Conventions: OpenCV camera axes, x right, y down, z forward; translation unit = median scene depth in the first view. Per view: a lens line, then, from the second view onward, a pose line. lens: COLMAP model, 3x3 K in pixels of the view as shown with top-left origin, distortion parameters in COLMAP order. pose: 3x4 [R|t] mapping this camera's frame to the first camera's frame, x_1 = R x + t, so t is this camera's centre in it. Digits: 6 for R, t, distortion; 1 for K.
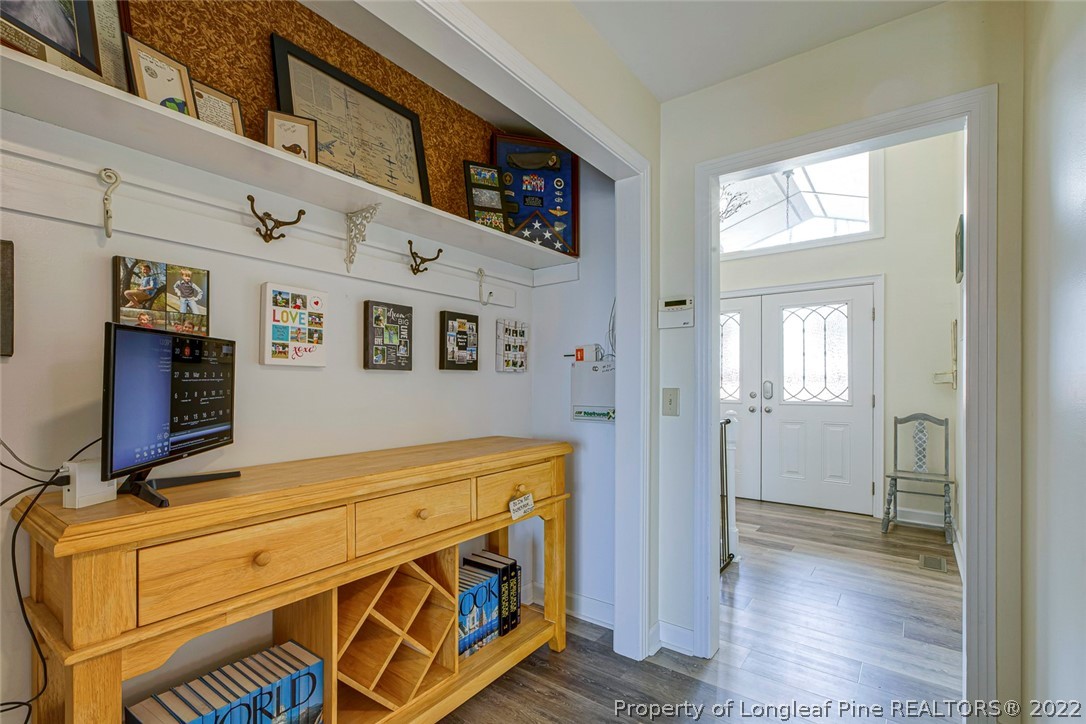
lens RADIAL K [[493.8, 0, 542.8], [0, 493.8, 382.5], [0, 0, 1]] dist [0.015128, 0.000467]
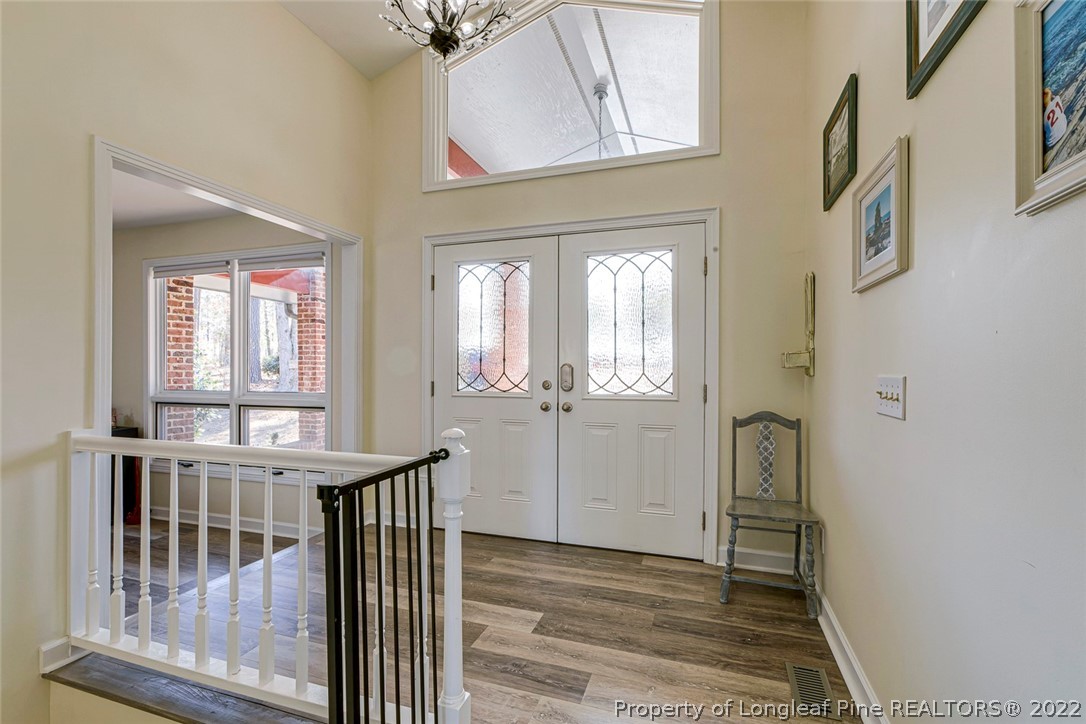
lens RADIAL K [[493.8, 0, 539.9], [0, 493.8, 368.5], [0, 0, 1]] dist [0.015128, 0.000467]
pose [[0.951958, 0.002430, 0.306218, 0.289199], [-0.002576, 0.999997, 0.000073, 0.003987], [-0.306217, -0.000858, 0.951961, 0.507234]]
